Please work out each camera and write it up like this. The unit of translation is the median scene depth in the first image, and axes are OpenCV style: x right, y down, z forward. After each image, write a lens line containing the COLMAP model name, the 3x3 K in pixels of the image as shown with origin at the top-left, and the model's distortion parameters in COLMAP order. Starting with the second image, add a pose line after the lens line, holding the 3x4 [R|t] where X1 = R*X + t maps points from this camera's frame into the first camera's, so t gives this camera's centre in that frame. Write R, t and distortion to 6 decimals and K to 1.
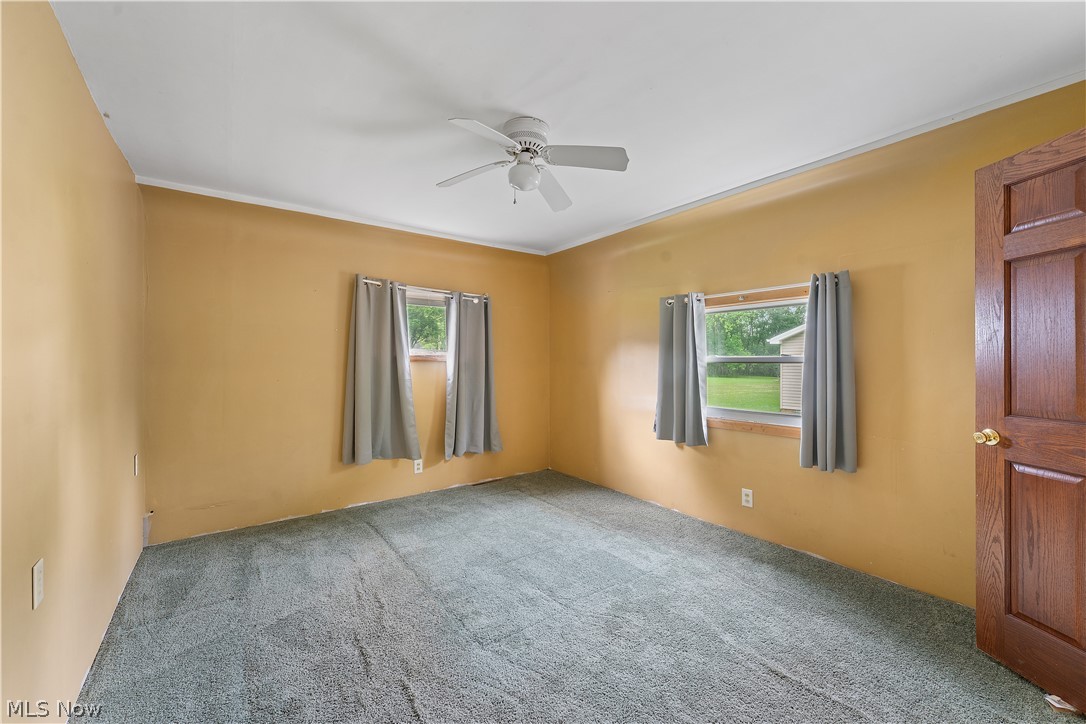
lens RADIAL K [[431.4, 0, 543.1], [0, 431.4, 361.8], [0, 0, 1]] dist [-0.009314, -0.000317]
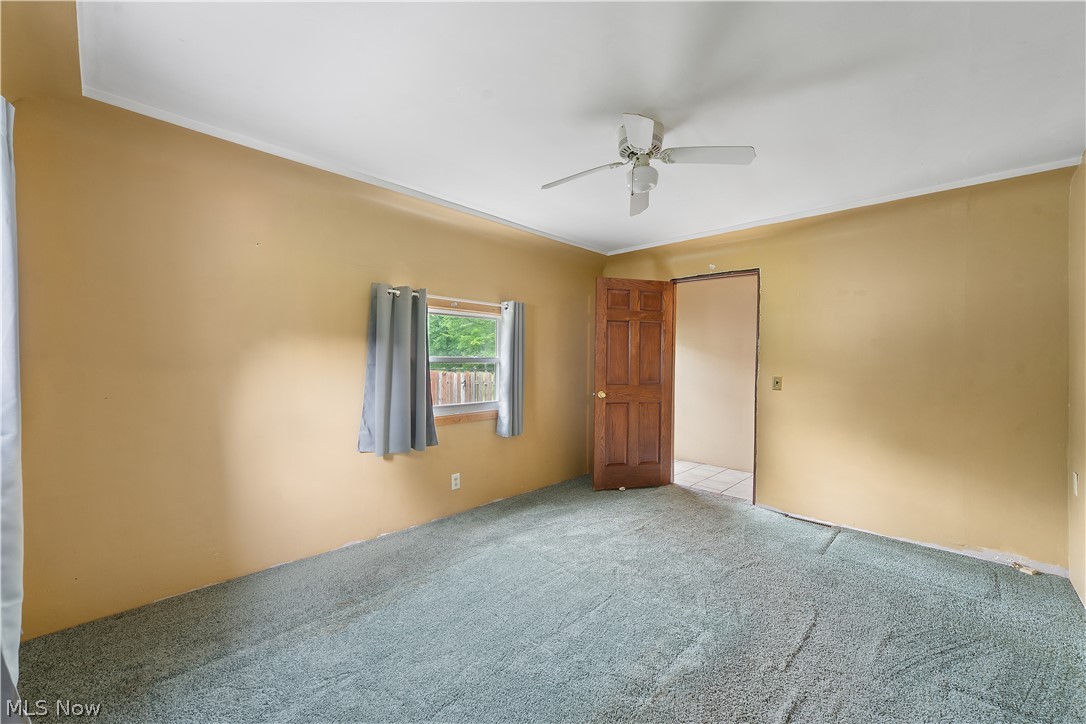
lens RADIAL K [[431.4, 0, 543.0], [0, 431.4, 360.3], [0, 0, 1]] dist [-0.009314, -0.000317]
pose [[-0.163470, 0.003253, 0.986543, -0.683780], [-0.002567, 0.999990, -0.003722, 0.000745], [-0.986545, -0.003141, -0.163460, 0.959970]]
